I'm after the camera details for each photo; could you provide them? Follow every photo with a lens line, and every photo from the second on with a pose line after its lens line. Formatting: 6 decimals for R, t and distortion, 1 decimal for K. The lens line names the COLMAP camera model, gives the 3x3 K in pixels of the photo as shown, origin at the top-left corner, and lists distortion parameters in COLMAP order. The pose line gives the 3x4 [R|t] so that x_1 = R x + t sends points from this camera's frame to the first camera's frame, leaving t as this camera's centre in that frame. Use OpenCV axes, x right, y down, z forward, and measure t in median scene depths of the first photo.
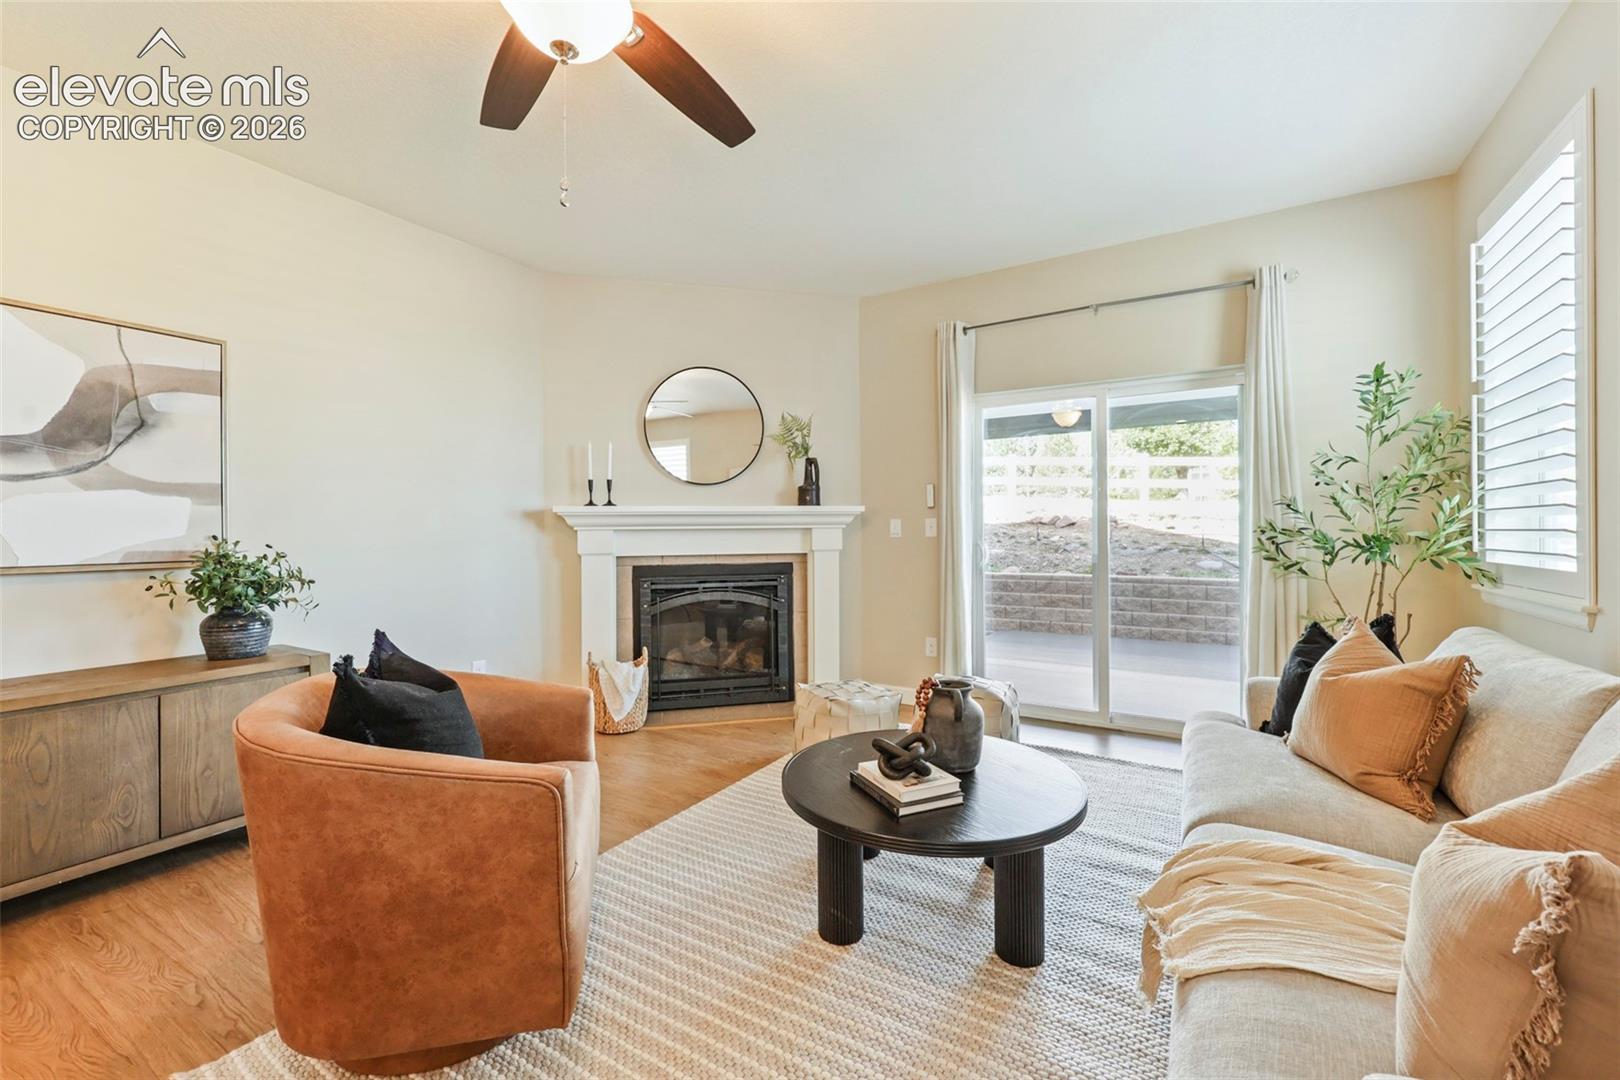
lens RADIAL K [[662.3, 0, 802.4], [0, 662.3, 529.5], [0, 0, 1]] dist [-0.000370, 0.000103]
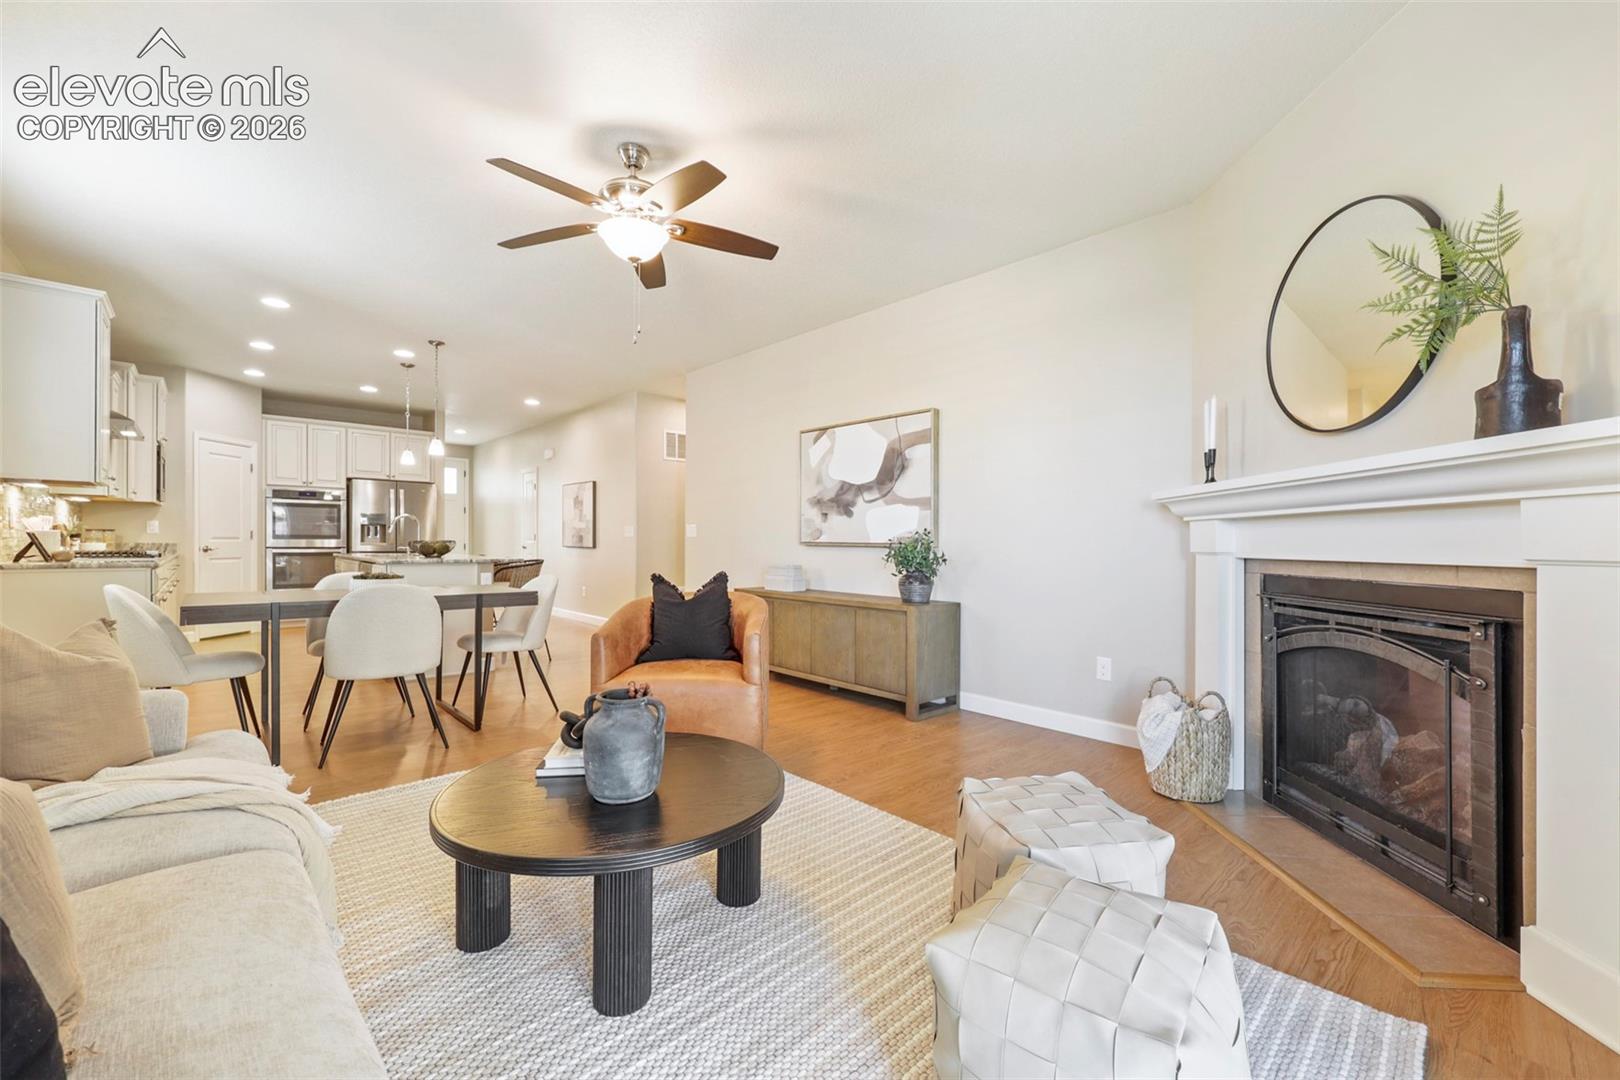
lens RADIAL K [[658.9, 0, 807.9], [0, 658.9, 546.9], [0, 0, 1]] dist [-0.000752, 0.000203]
pose [[-0.281687, 0.012202, -0.959429, 0.657886], [-0.003853, 0.999897, 0.013848, 0.028529], [0.959499, 0.007597, -0.281611, 1.008186]]
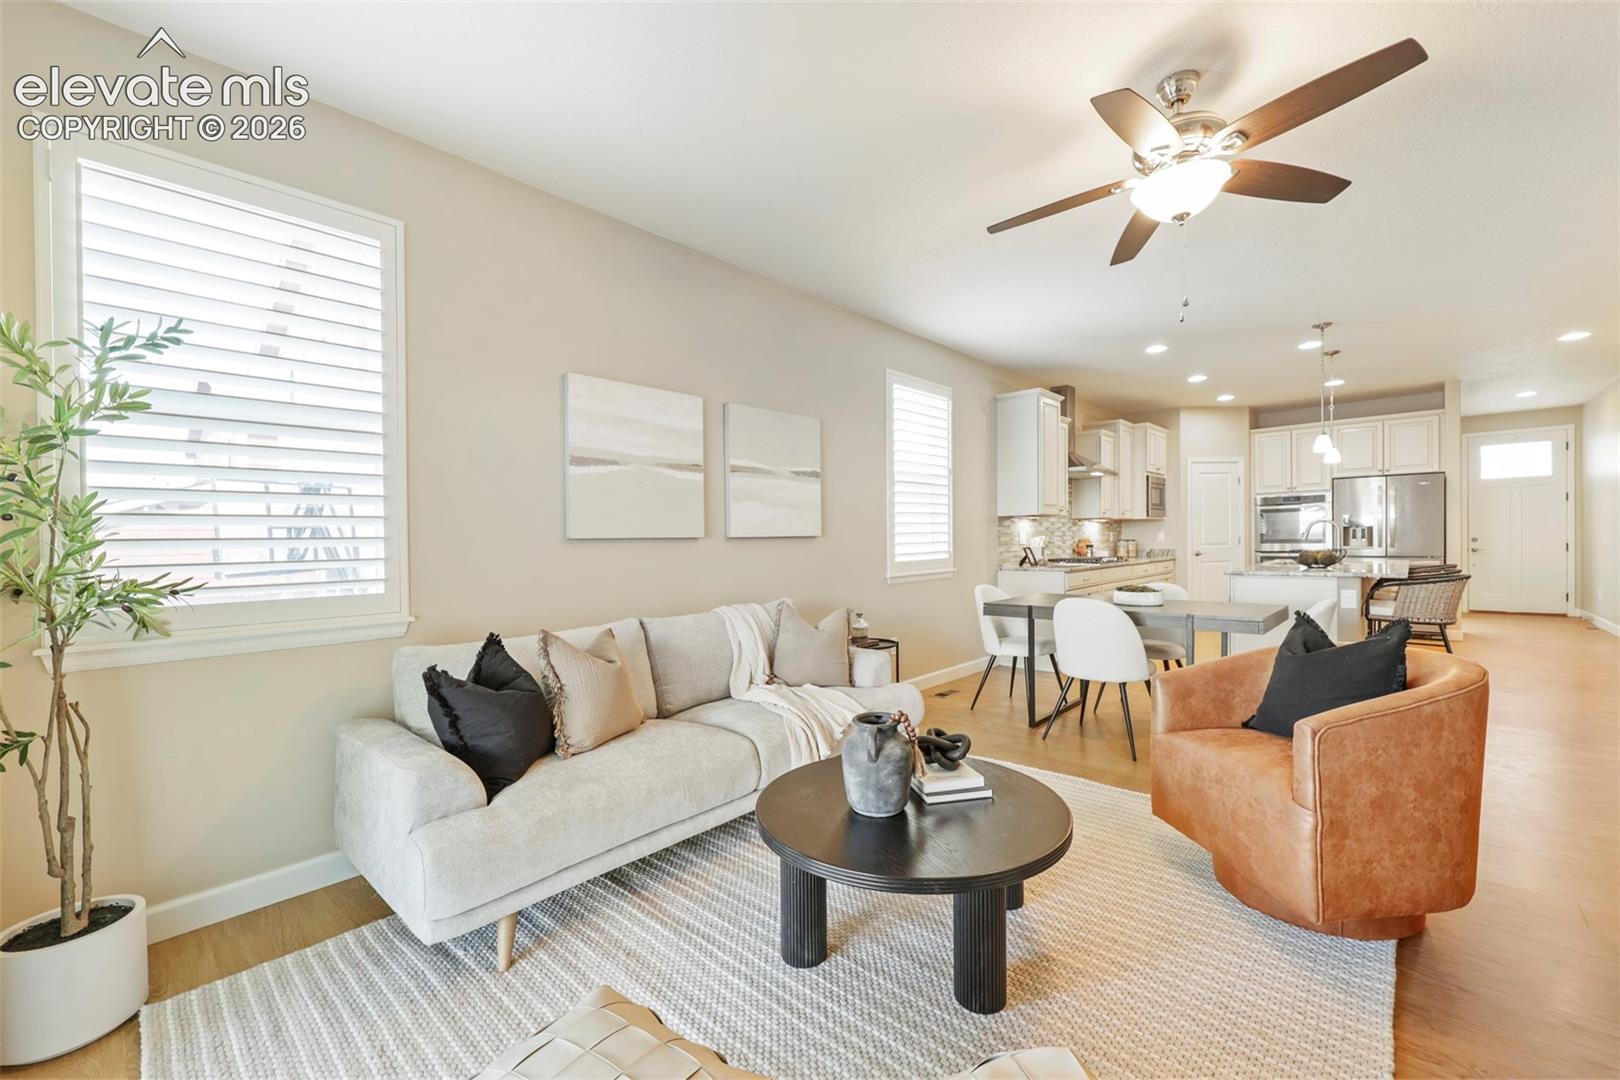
lens RADIAL K [[642.6, 0, 815.0], [0, 642.6, 551.5], [0, 0, 1]] dist [0.000127, -0.000051]
pose [[-0.979850, 0.022547, 0.198460, 0.114082], [0.025315, 0.999614, 0.011419, -0.002605], [-0.198126, 0.016213, -0.980042, 1.296586]]
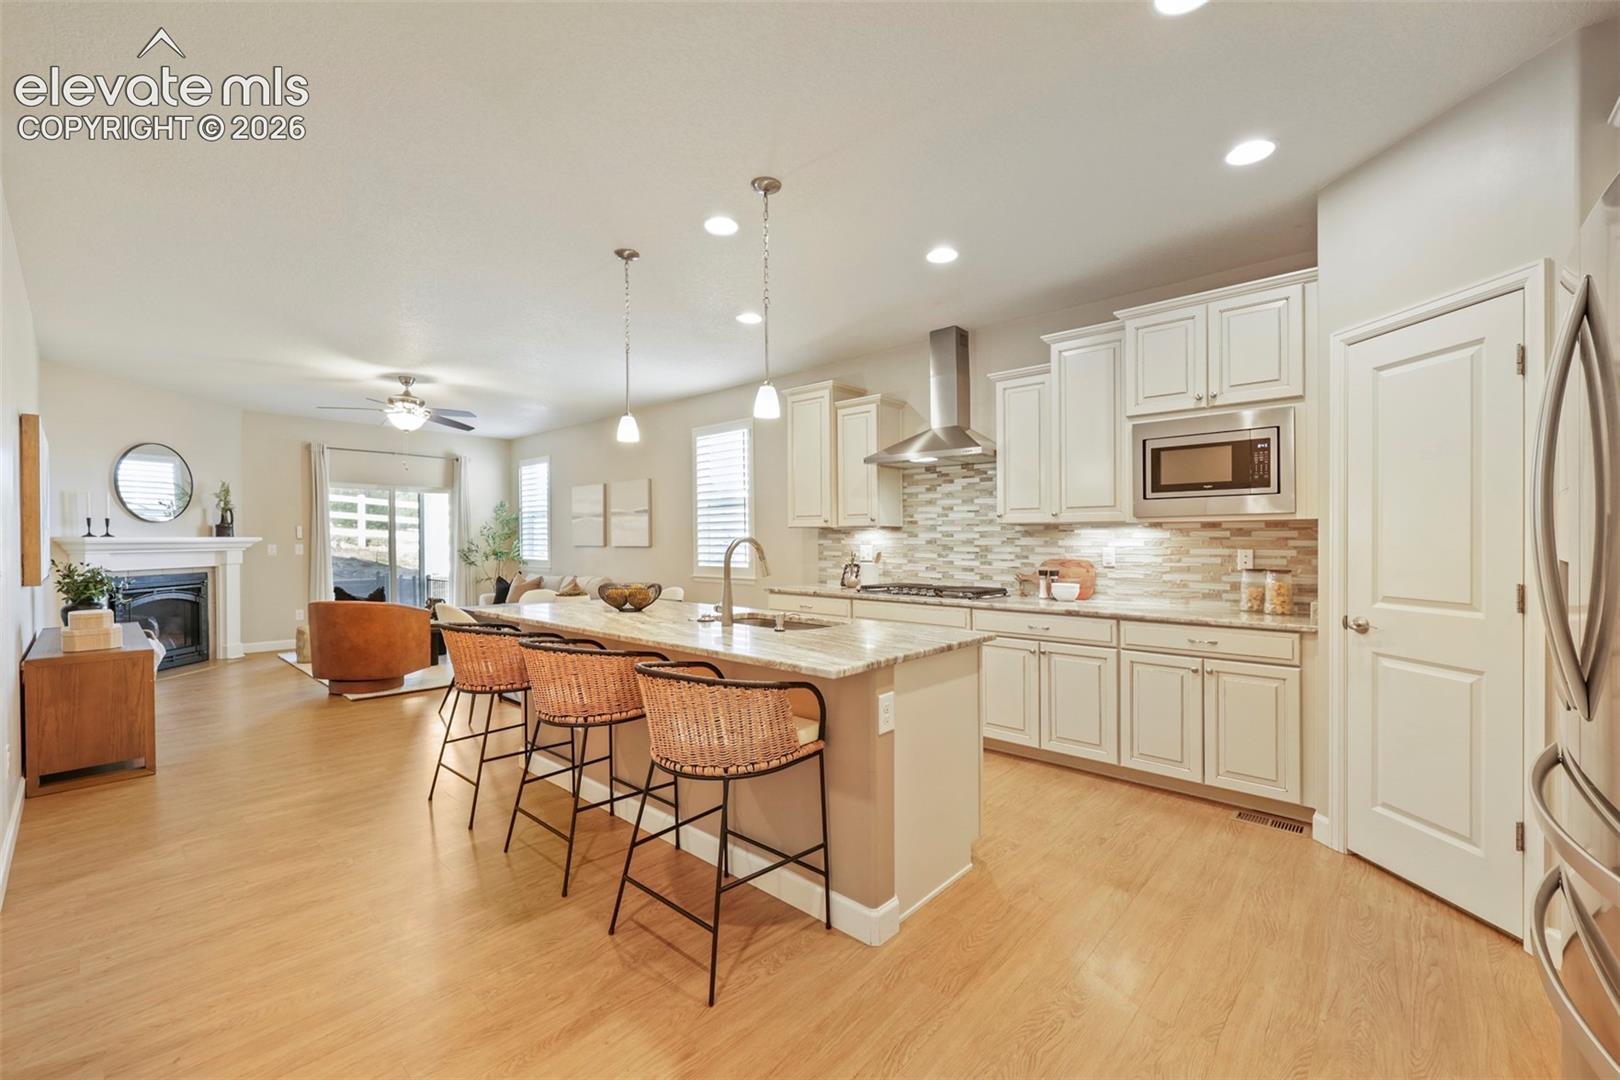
lens RADIAL K [[662.3, 0, 802.4], [0, 662.3, 529.5], [0, 0, 1]] dist [-0.000370, 0.000103]
pose [[0.192028, 0.021753, 0.981148, -1.828477], [-0.001787, 0.999760, -0.021816, -0.028507], [-0.981388, 0.002436, 0.192021, -0.982566]]
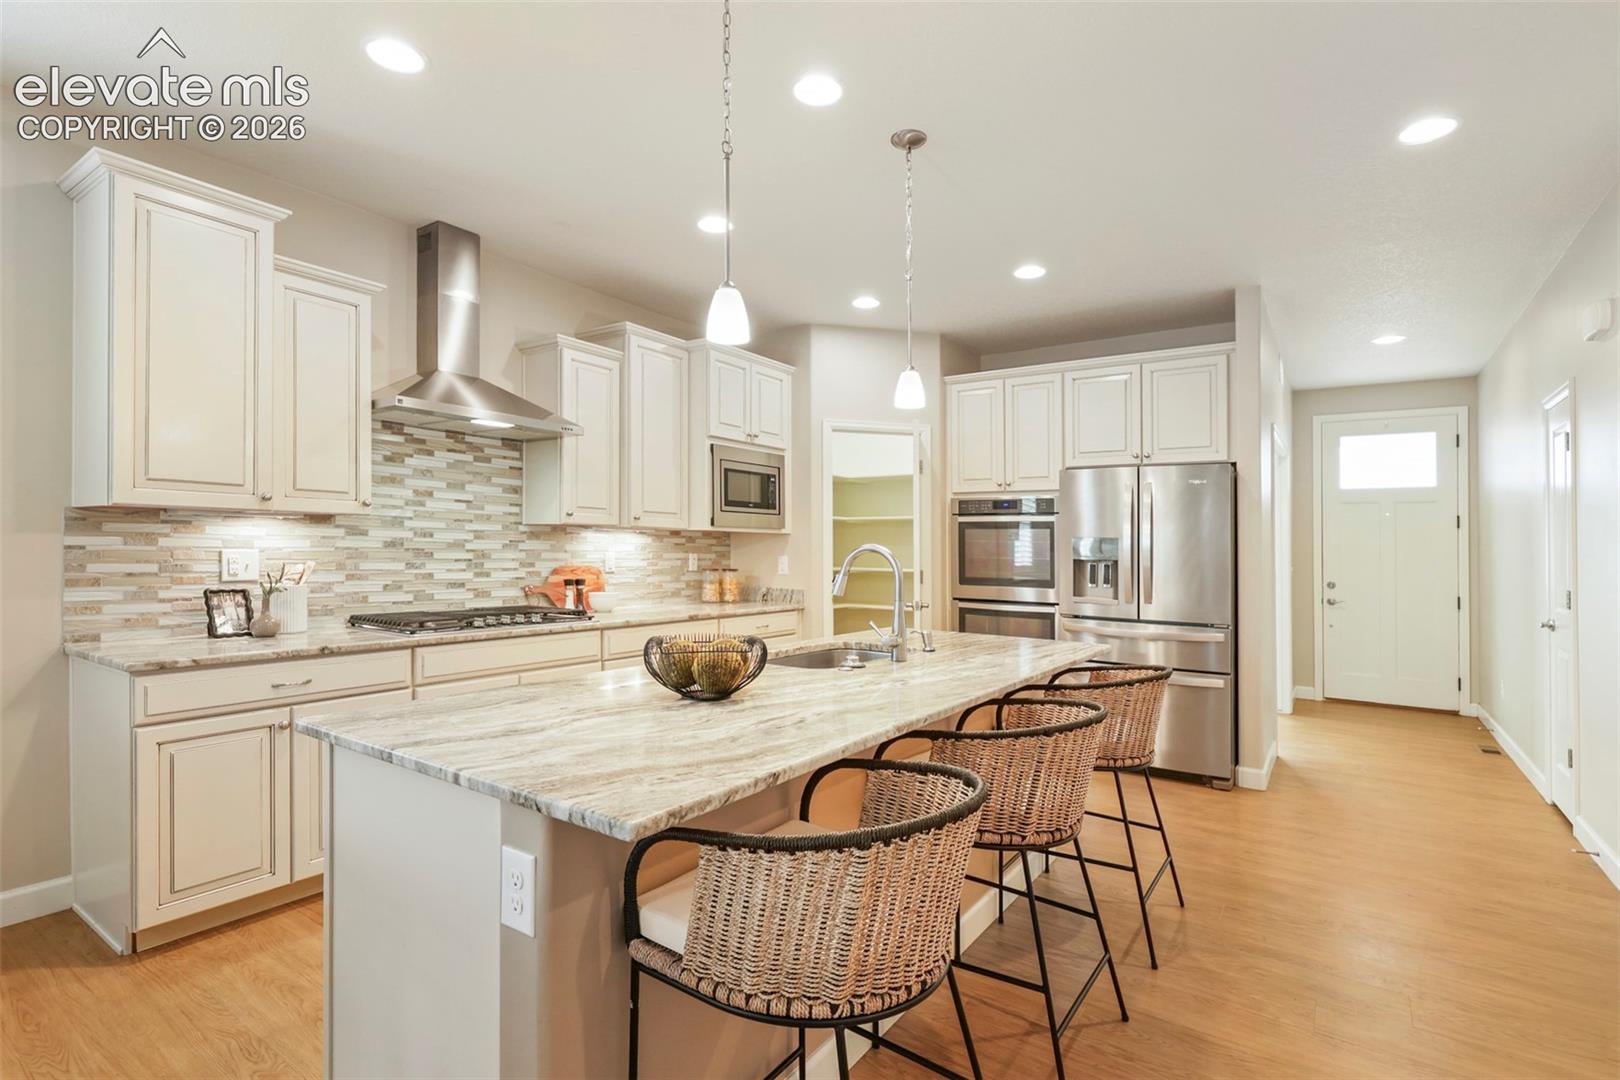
lens RADIAL K [[763.1, 0, 809.1], [0, 763.1, 533.9], [0, 0, 1]] dist [-0.002139, 0.000207]
pose [[-0.997672, -0.010363, 0.067400, -0.911853], [-0.011667, 0.999752, -0.018983, -0.034799], [-0.067186, -0.019725, -0.997545, 0.102273]]
